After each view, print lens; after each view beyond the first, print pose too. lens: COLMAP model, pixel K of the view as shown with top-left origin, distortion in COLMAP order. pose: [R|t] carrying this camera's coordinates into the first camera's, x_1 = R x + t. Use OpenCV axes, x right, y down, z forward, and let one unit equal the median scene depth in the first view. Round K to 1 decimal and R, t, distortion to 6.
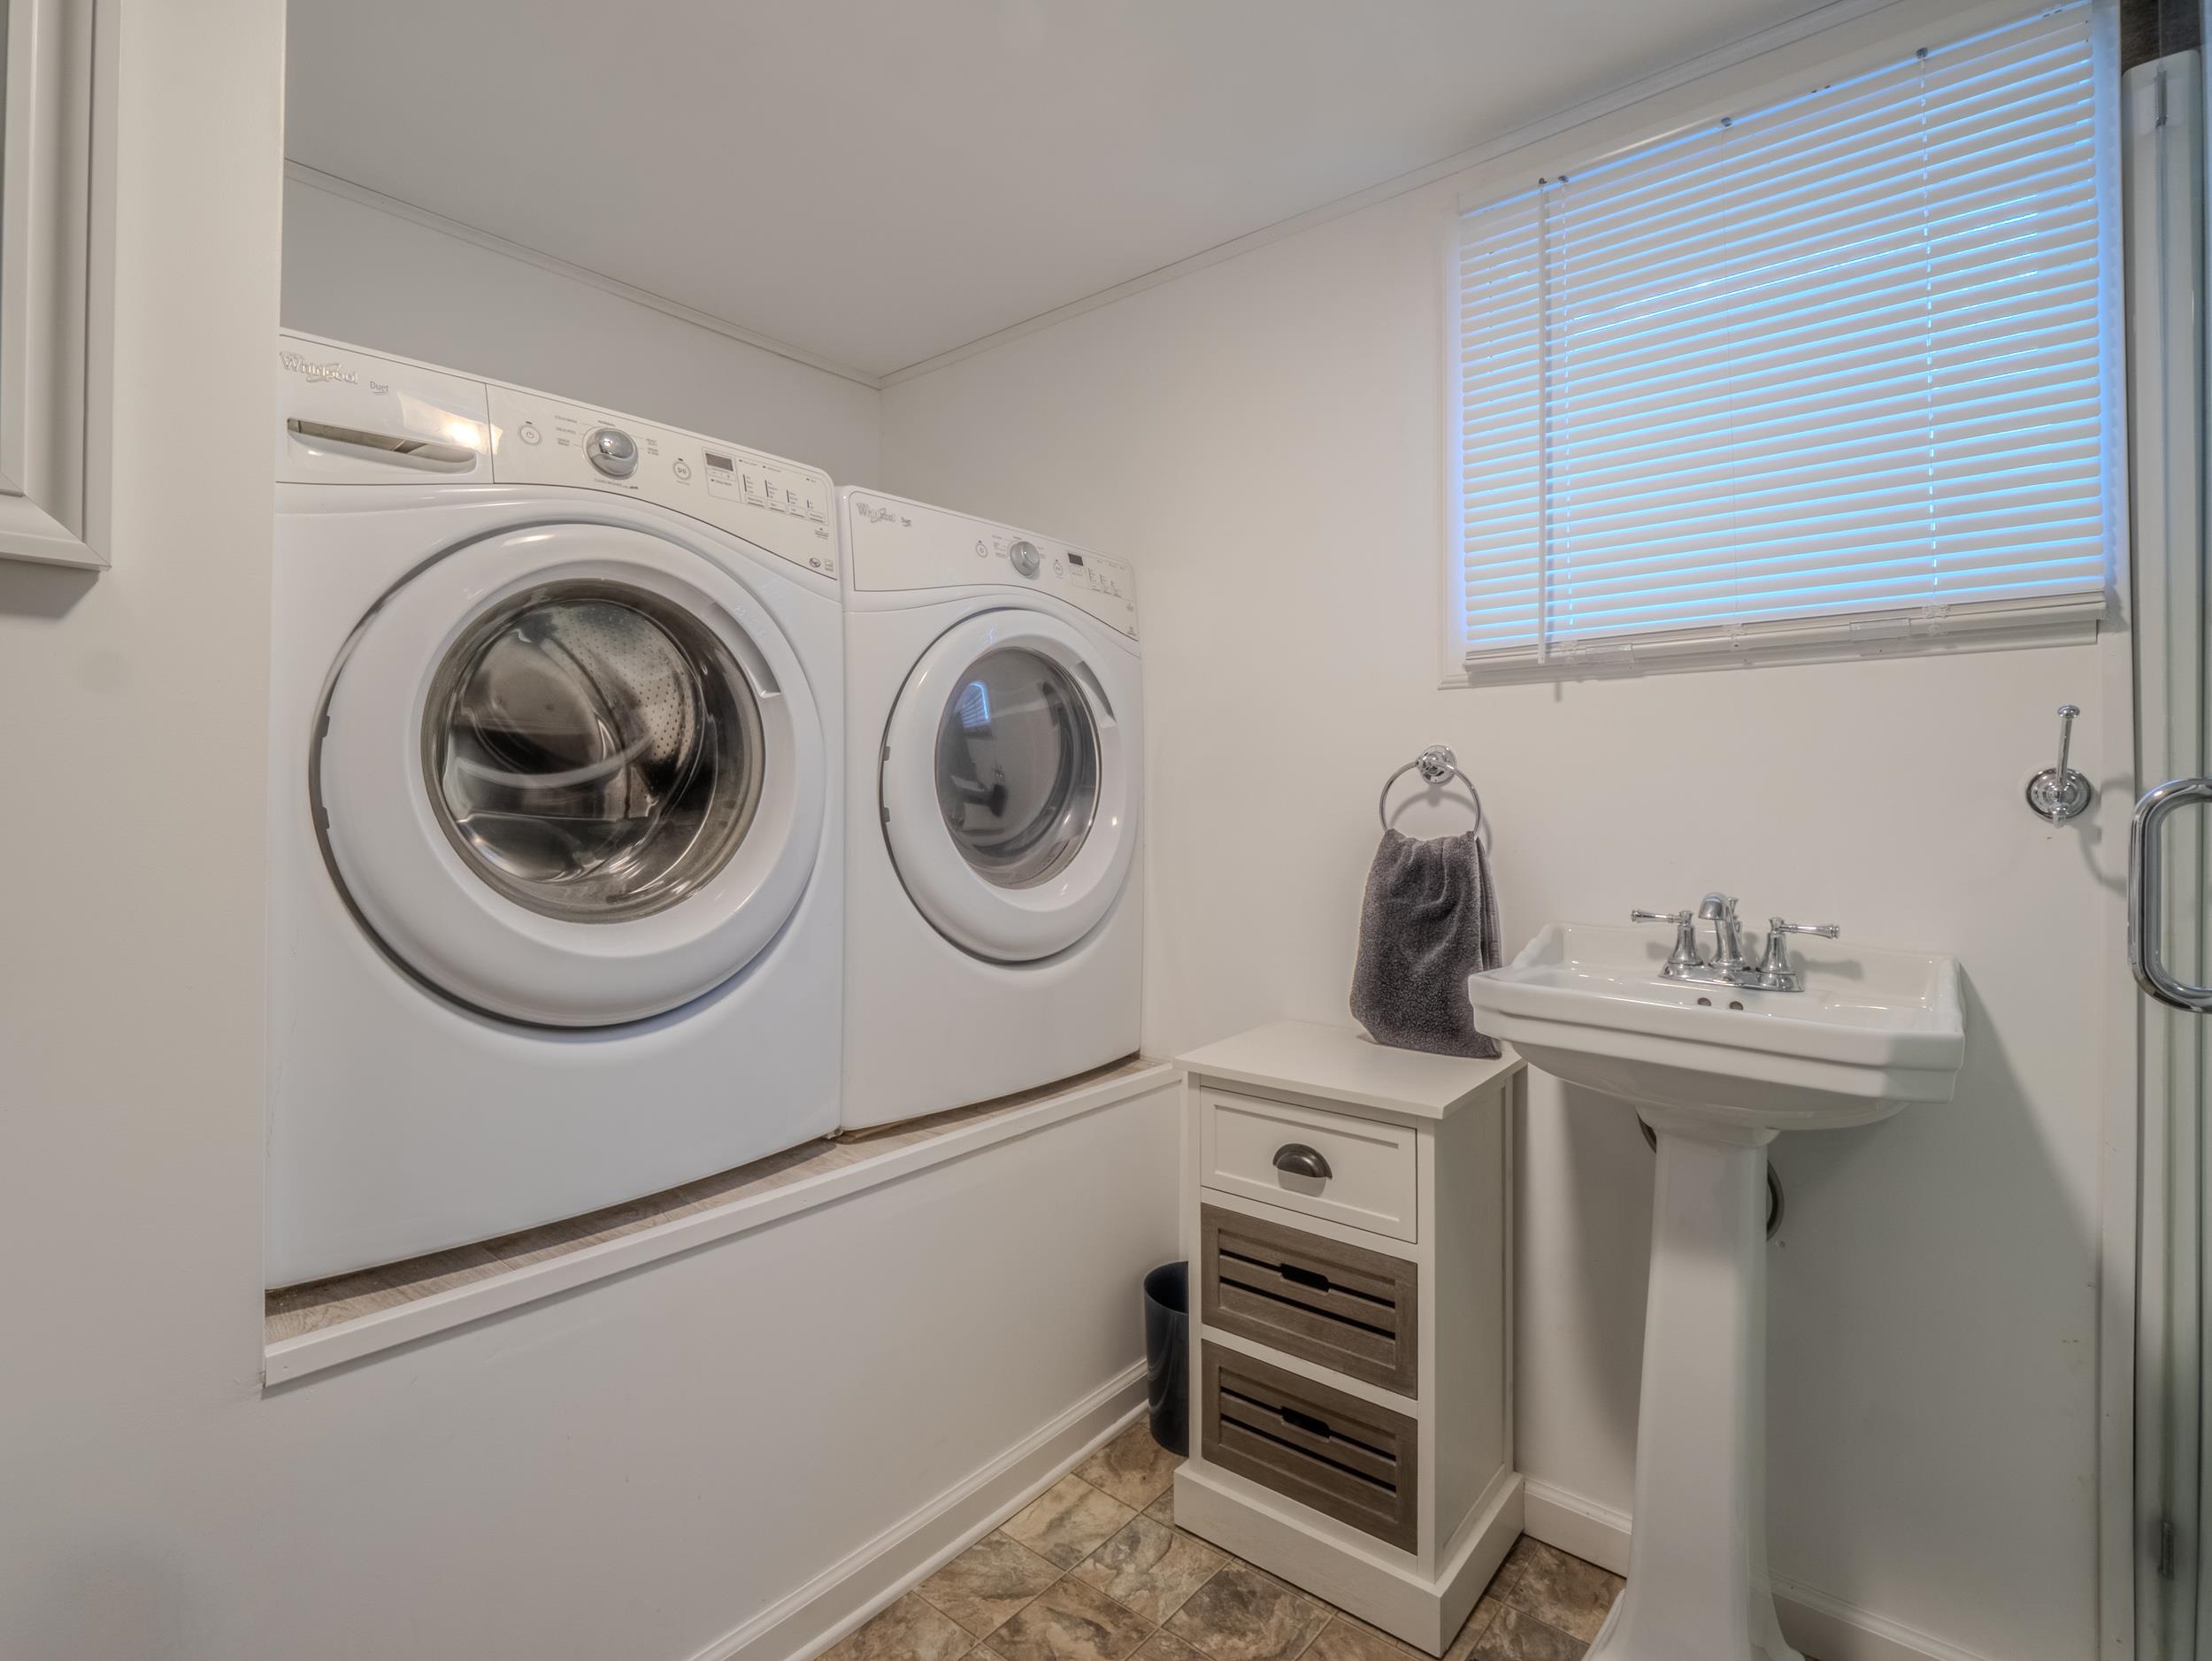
lens RADIAL K [[1084.3, 0, 1109.8], [0, 1084.3, 808.9], [0, 0, 1]] dist [-0.002947, -0.014576]
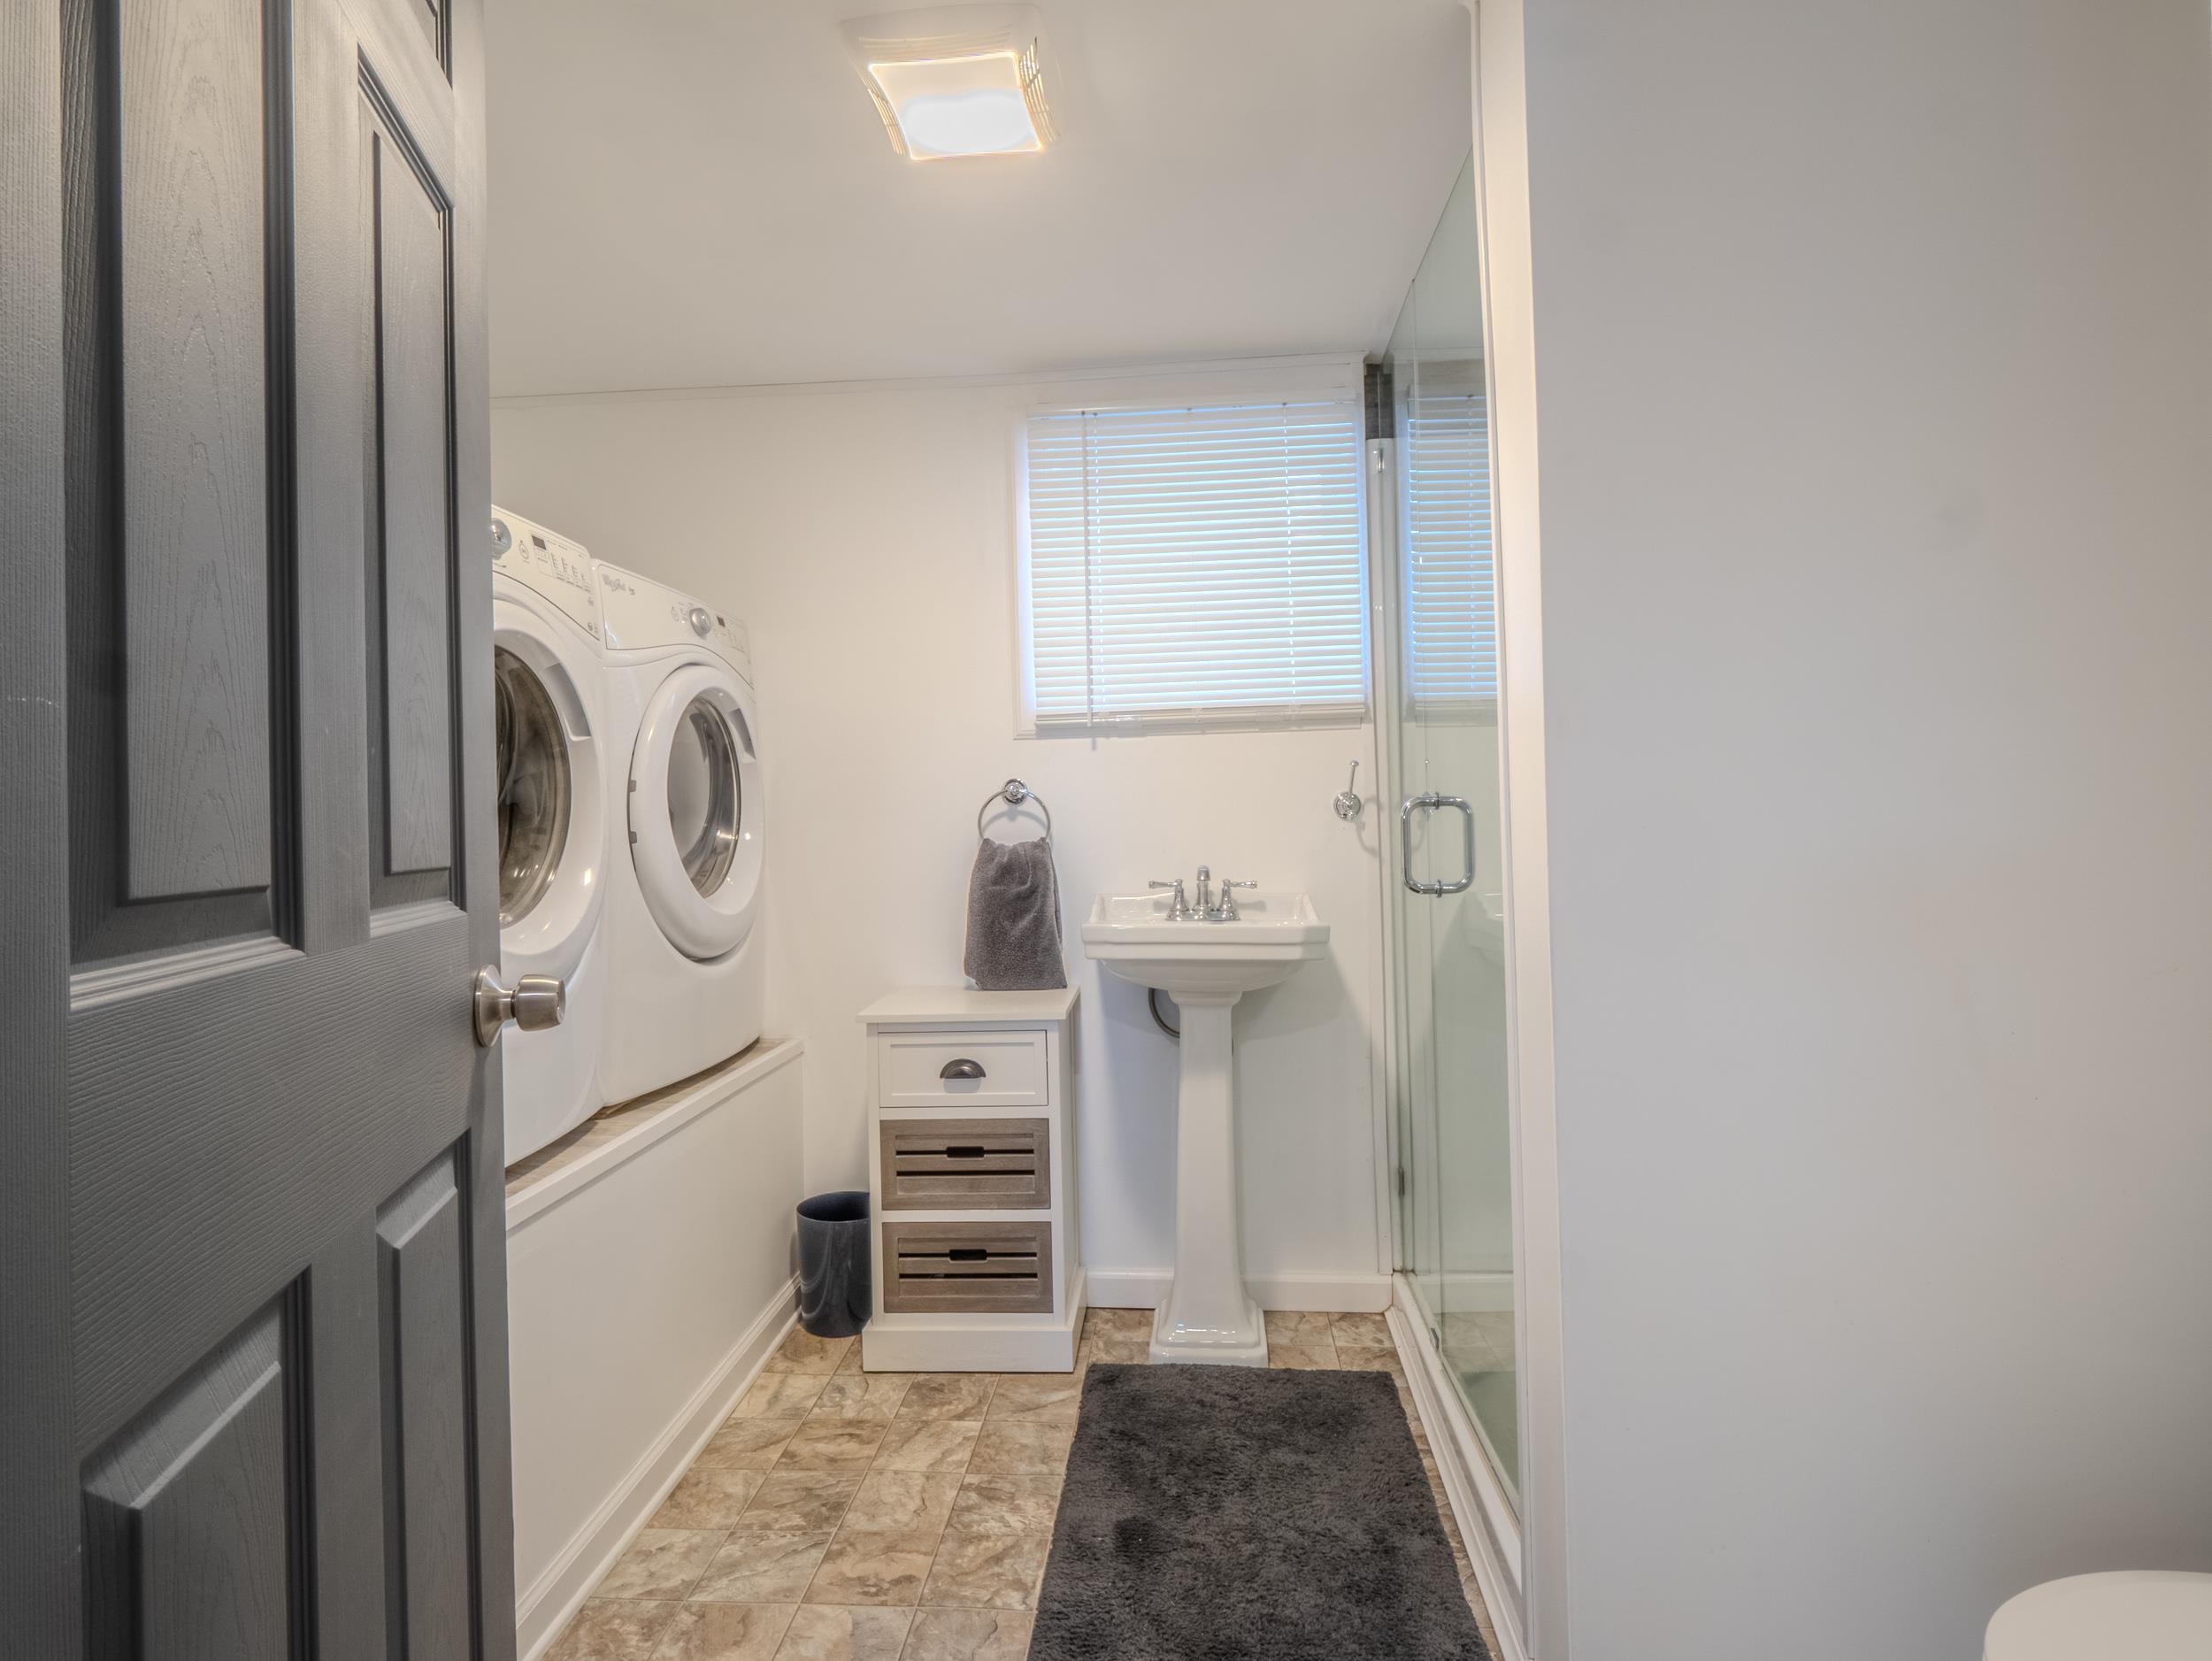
lens RADIAL K [[1242.5, 0, 1106.0], [0, 1242.5, 830.5], [0, 0, 1]] dist [-0.000519, -0.000608]
pose [[0.806525, -0.025098, 0.590666, -0.623690], [0.028484, 0.999588, 0.003580, 0.008310], [-0.590513, 0.013937, 0.806908, -0.433537]]
